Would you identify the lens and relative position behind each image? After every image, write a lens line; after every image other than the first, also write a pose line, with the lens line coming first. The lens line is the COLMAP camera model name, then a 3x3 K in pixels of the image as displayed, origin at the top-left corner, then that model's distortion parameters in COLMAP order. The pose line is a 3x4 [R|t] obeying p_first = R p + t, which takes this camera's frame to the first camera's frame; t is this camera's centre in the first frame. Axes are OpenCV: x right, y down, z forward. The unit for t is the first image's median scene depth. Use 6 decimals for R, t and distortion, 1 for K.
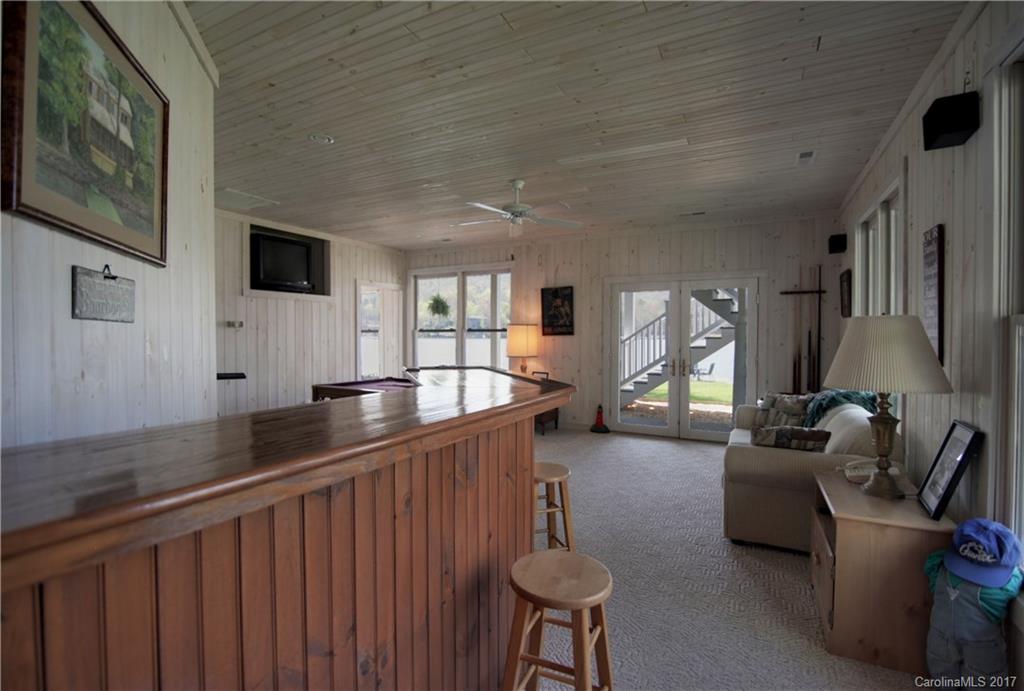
lens RADIAL K [[468.3, 0, 514.2], [0, 468.3, 342.8], [0, 0, 1]] dist [-0.019712, 0.000047]
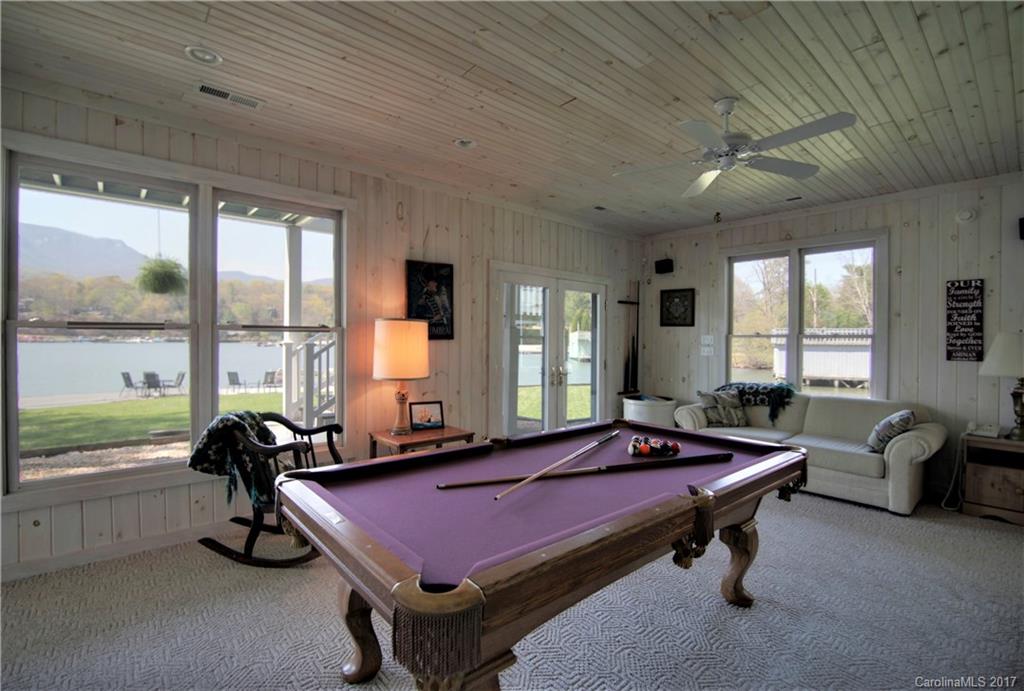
lens RADIAL K [[468.3, 0, 514.2], [0, 468.3, 342.8], [0, 0, 1]] dist [-0.019712, 0.000047]
pose [[0.367585, -0.006580, 0.929967, -0.448432], [0.009101, 0.999953, 0.003478, -0.013169], [-0.929946, 0.007185, 0.367627, 0.676190]]
